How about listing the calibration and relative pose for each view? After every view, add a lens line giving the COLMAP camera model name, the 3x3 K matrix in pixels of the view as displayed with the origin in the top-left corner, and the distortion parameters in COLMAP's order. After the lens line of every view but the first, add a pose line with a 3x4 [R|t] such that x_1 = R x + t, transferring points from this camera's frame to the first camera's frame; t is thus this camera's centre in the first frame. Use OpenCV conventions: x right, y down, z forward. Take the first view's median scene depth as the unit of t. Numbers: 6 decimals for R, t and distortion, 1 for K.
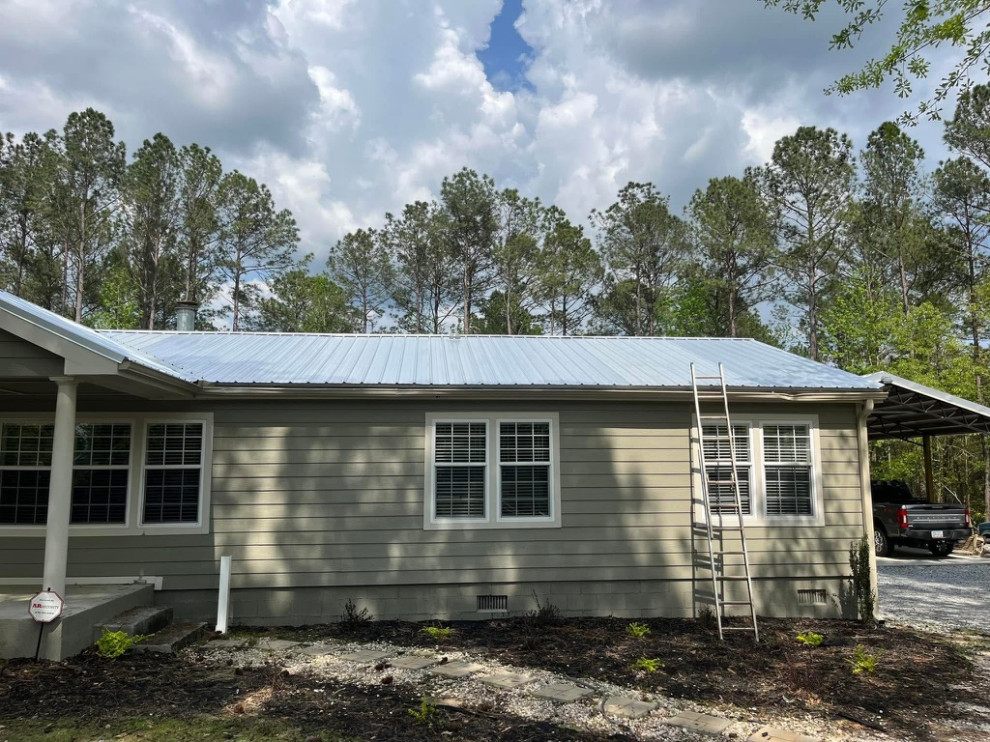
lens RADIAL K [[746.7, 0, 505.6], [0, 746.7, 387.2], [0, 0, 1]] dist [0.040457, -0.060331]
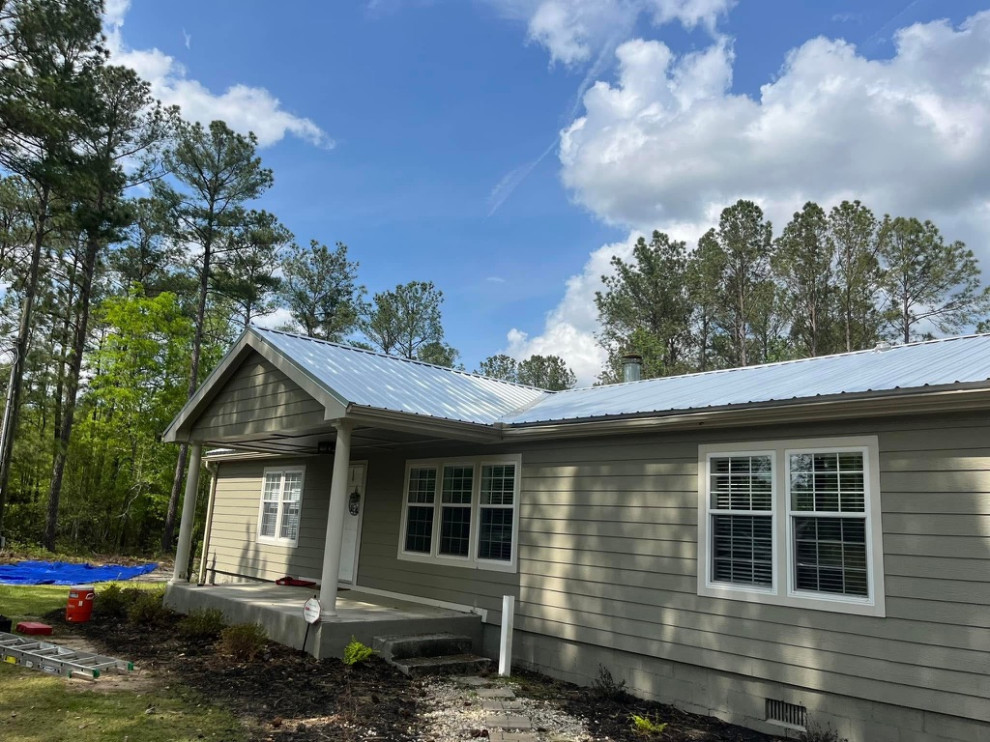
lens RADIAL K [[746.7, 0, 505.6], [0, 746.7, 387.2], [0, 0, 1]] dist [0.040457, -0.060331]
pose [[0.596420, -0.108904, -0.795250, 0.414932], [0.034894, 0.993334, -0.109861, 0.053581], [0.801913, 0.037774, 0.596245, 0.360465]]
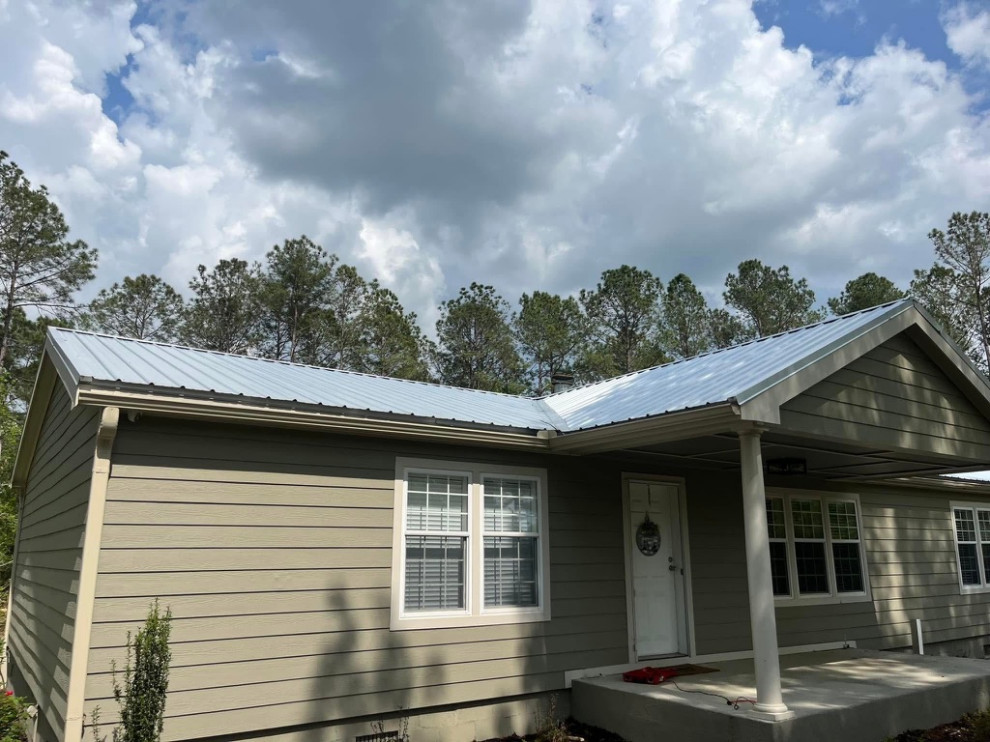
lens RADIAL K [[774.3, 0, 495.0], [0, 774.3, 371.0], [0, 0, 1]] dist [0.006764, -0.062394]
pose [[0.876013, 0.119437, 0.467264, -1.443015], [-0.055619, 0.987405, -0.148117, 0.053352], [-0.479069, 0.103764, 0.871622, 0.208102]]
